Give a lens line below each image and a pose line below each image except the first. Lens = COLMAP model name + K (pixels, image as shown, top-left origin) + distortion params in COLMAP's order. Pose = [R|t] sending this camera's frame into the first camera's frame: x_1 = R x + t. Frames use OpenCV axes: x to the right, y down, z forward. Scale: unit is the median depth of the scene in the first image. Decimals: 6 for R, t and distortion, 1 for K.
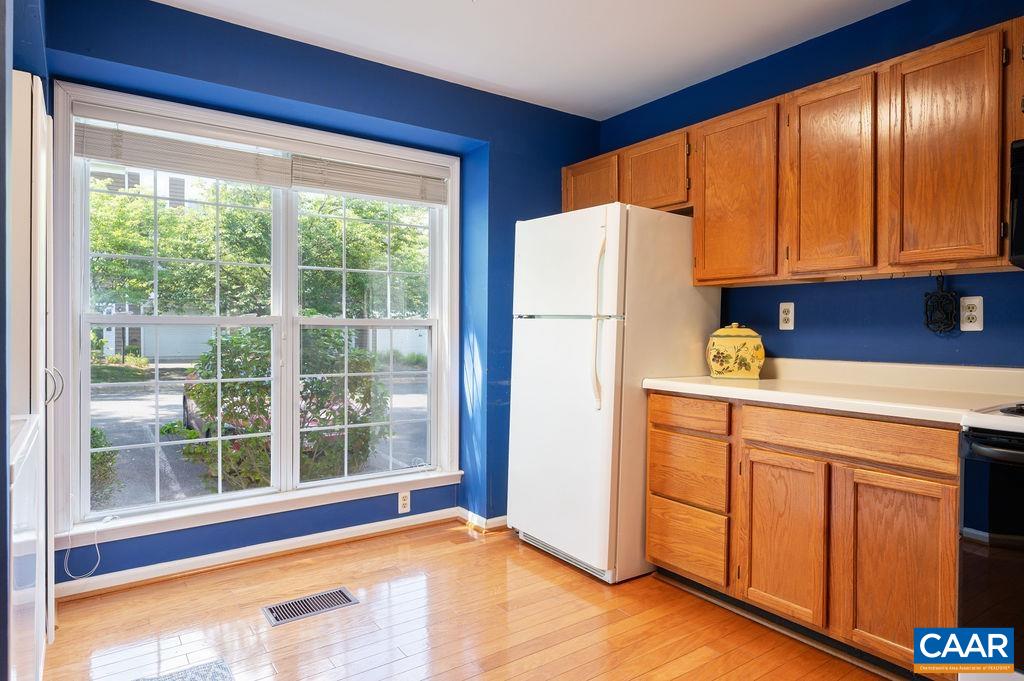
lens RADIAL K [[603.2, 0, 511.9], [0, 603.2, 337.9], [0, 0, 1]] dist [0.001361, 0.000240]
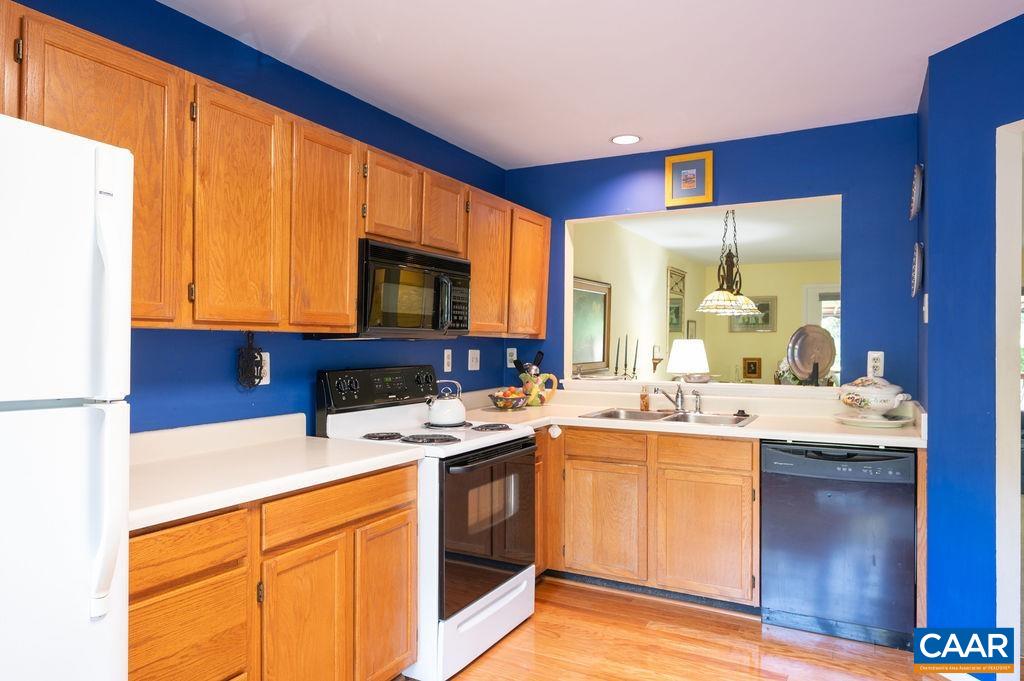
lens RADIAL K [[671.8, 0, 509.0], [0, 671.8, 340.5], [0, 0, 1]] dist [-0.007724, 0.001527]
pose [[-0.449085, -0.003609, 0.893482, -0.477106], [0.003877, 0.999975, 0.005987, -0.091074], [-0.893481, 0.006153, -0.449059, 1.097918]]
